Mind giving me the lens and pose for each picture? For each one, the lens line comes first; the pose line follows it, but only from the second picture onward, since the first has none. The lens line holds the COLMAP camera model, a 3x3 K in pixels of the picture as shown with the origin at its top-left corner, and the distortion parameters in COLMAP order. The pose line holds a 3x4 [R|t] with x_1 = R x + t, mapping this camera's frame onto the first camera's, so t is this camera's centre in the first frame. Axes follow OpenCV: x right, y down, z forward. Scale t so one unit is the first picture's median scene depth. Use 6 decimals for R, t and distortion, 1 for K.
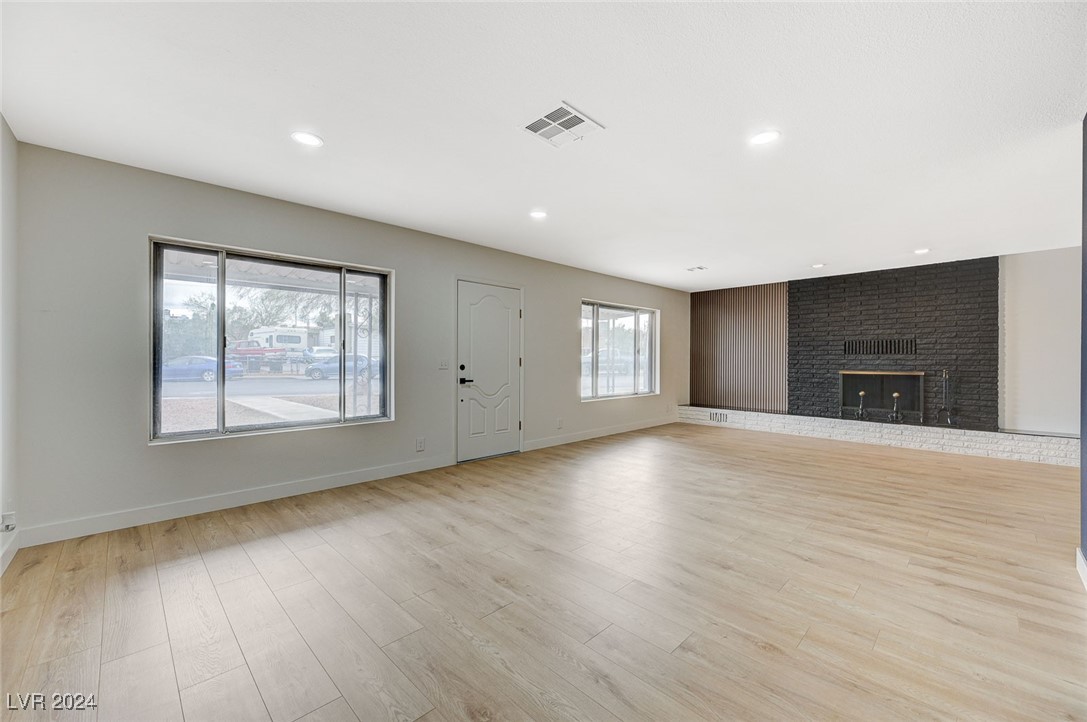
lens RADIAL K [[428.3, 0, 537.0], [0, 428.3, 363.9], [0, 0, 1]] dist [-0.010286, 0.000353]
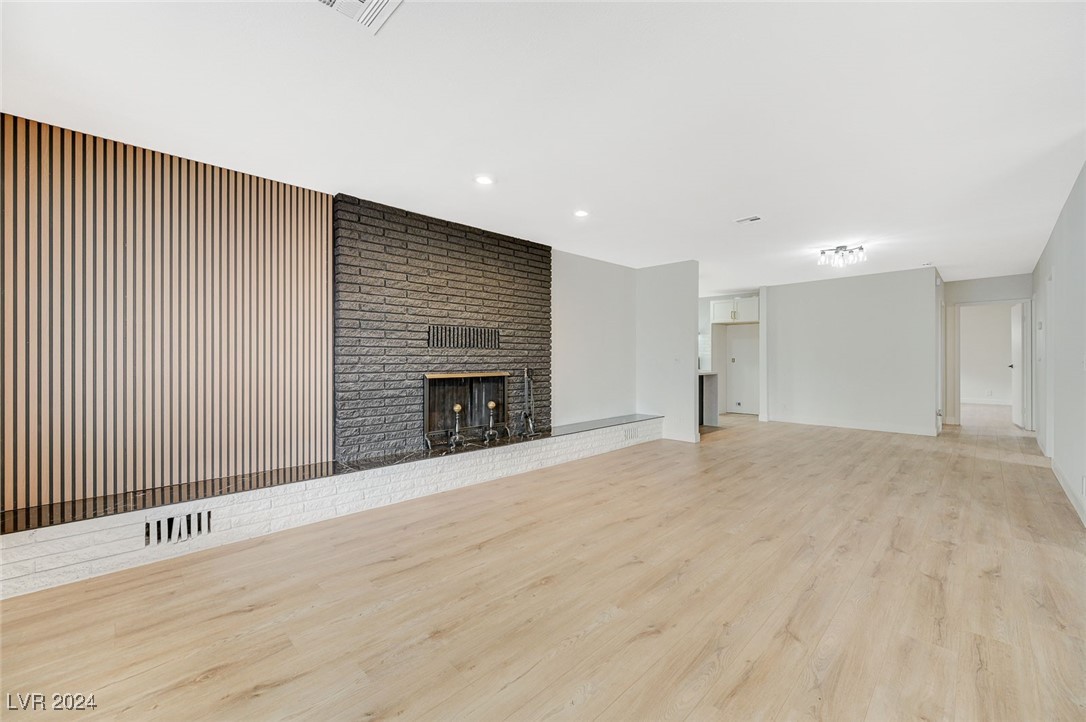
lens RADIAL K [[428.7, 0, 543.0], [0, 428.7, 361.0], [0, 0, 1]] dist [-0.001073, 0.000423]
pose [[-0.013558, -0.008673, 0.999870, 0.115286], [0.007513, 0.999933, 0.008775, -0.006976], [-0.999880, 0.007631, -0.013492, 0.942696]]
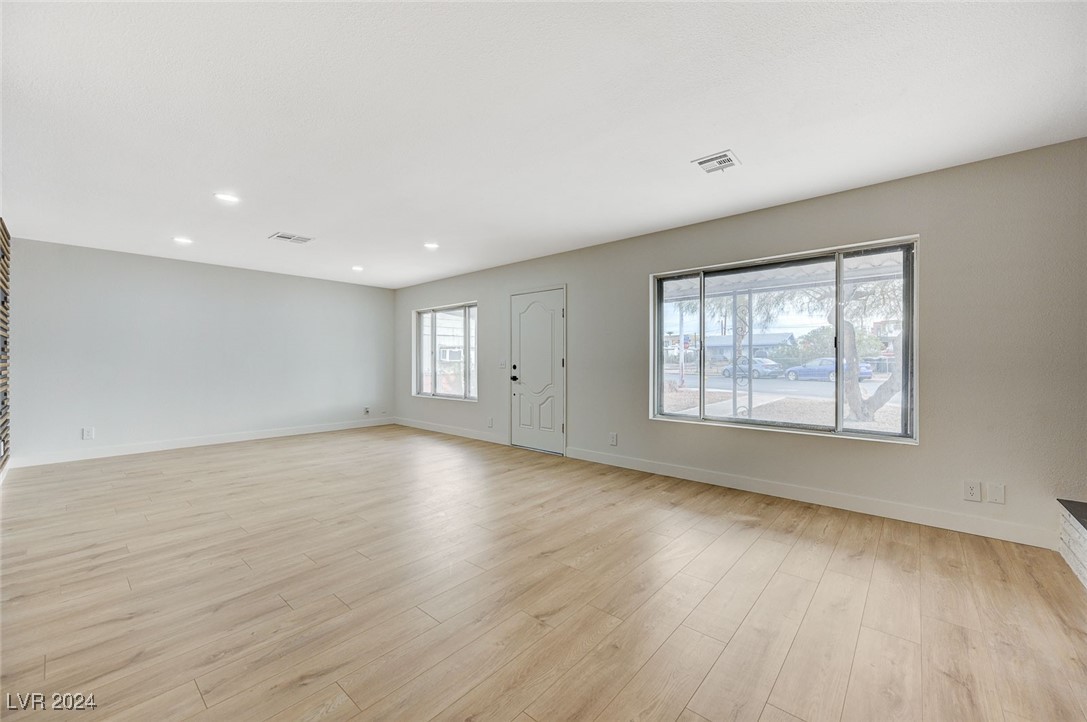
lens RADIAL K [[429.1, 0, 543.5], [0, 429.1, 361.0], [0, 0, 1]] dist [-0.001073, 0.000423]
pose [[0.090919, -0.000608, -0.995858, 0.861334], [-0.007296, 0.999973, -0.001277, -0.005994], [0.995832, 0.007382, 0.090912, 0.816215]]
